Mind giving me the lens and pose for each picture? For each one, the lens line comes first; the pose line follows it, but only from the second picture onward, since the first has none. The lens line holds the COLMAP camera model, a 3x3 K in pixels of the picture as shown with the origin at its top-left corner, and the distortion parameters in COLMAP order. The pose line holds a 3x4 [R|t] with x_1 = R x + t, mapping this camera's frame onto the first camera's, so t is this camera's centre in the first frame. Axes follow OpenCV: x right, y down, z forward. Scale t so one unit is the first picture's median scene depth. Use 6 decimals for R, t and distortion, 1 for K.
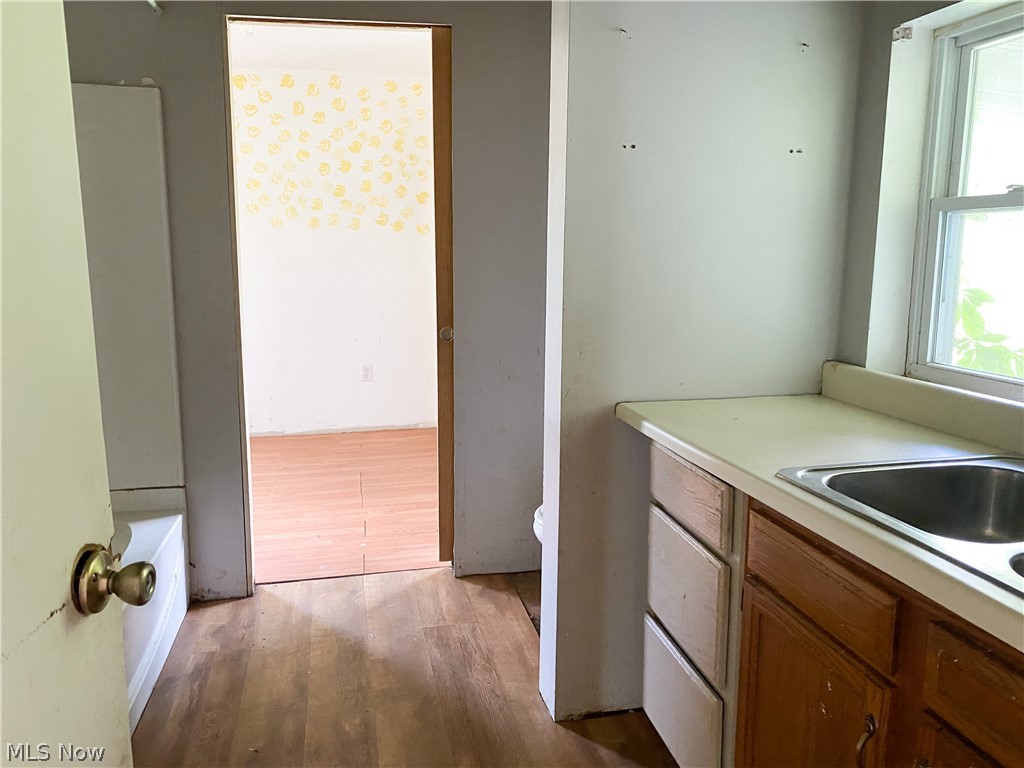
lens RADIAL K [[797.9, 0, 512.0], [0, 797.9, 384.0], [0, 0, 1]] dist [0.078280, -0.092663]
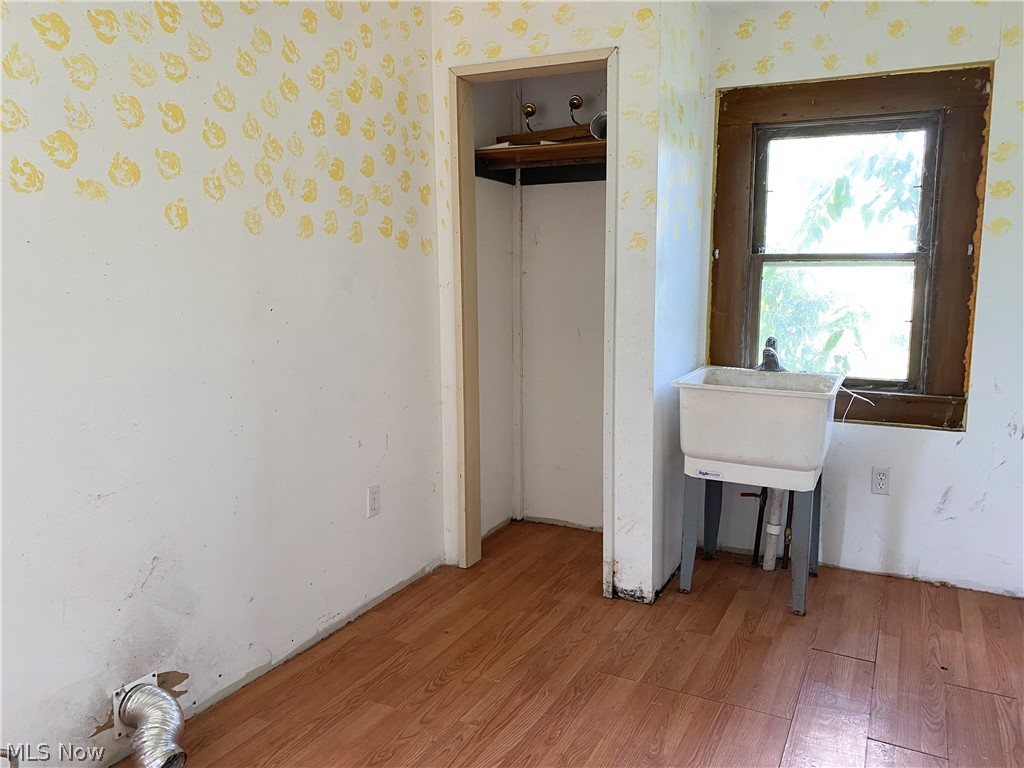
lens RADIAL K [[797.9, 0, 512.0], [0, 797.9, 384.0], [0, 0, 1]] dist [0.078280, -0.092663]
pose [[0.625255, -0.099623, 0.774036, -0.488591], [0.140487, 0.989984, 0.013933, -0.079500], [-0.767672, 0.100031, 0.632988, 0.511932]]
